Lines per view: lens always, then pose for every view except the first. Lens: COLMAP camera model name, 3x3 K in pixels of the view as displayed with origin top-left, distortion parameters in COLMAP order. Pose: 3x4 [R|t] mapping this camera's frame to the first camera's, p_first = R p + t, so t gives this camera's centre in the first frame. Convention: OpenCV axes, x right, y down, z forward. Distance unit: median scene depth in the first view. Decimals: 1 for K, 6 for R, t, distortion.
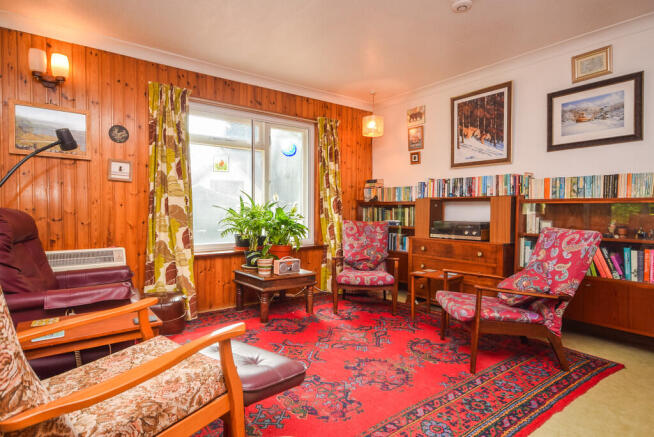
lens RADIAL K [[365.0, 0, 322.6], [0, 365.0, 218.7], [0, 0, 1]] dist [0.014252, -0.000921]
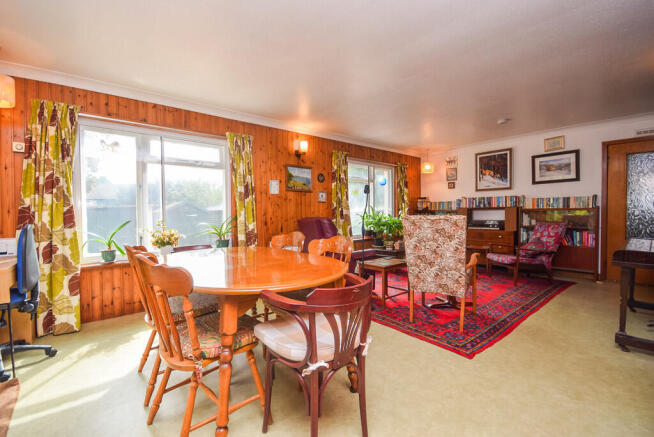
lens RADIAL K [[294.7, 0, 314.7], [0, 294.7, 220.5], [0, 0, 1]] dist [-0.005062, -0.003655]
pose [[0.999081, -0.015061, 0.040141, -0.623687], [0.015223, 0.999877, -0.003720, 0.000587], [-0.040080, 0.004327, 0.999187, -0.535738]]
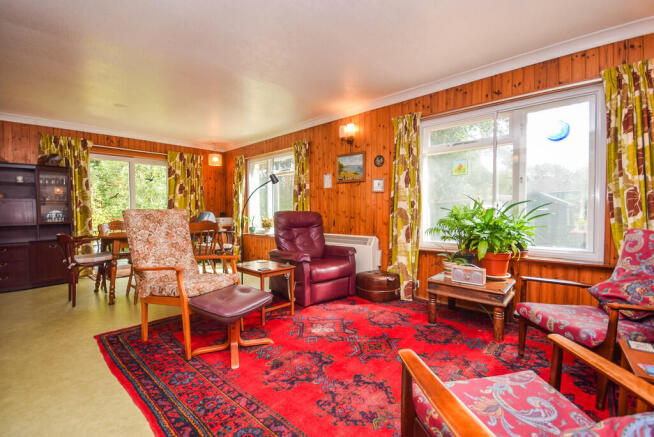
lens RADIAL K [[294.7, 0, 323.0], [0, 294.7, 218.5], [0, 0, 1]] dist [-0.005062, -0.003655]
pose [[0.166575, 0.021241, -0.985800, 0.568303], [-0.022707, 0.999585, 0.017701, -0.011640], [0.985767, 0.019436, 0.166989, 0.550749]]
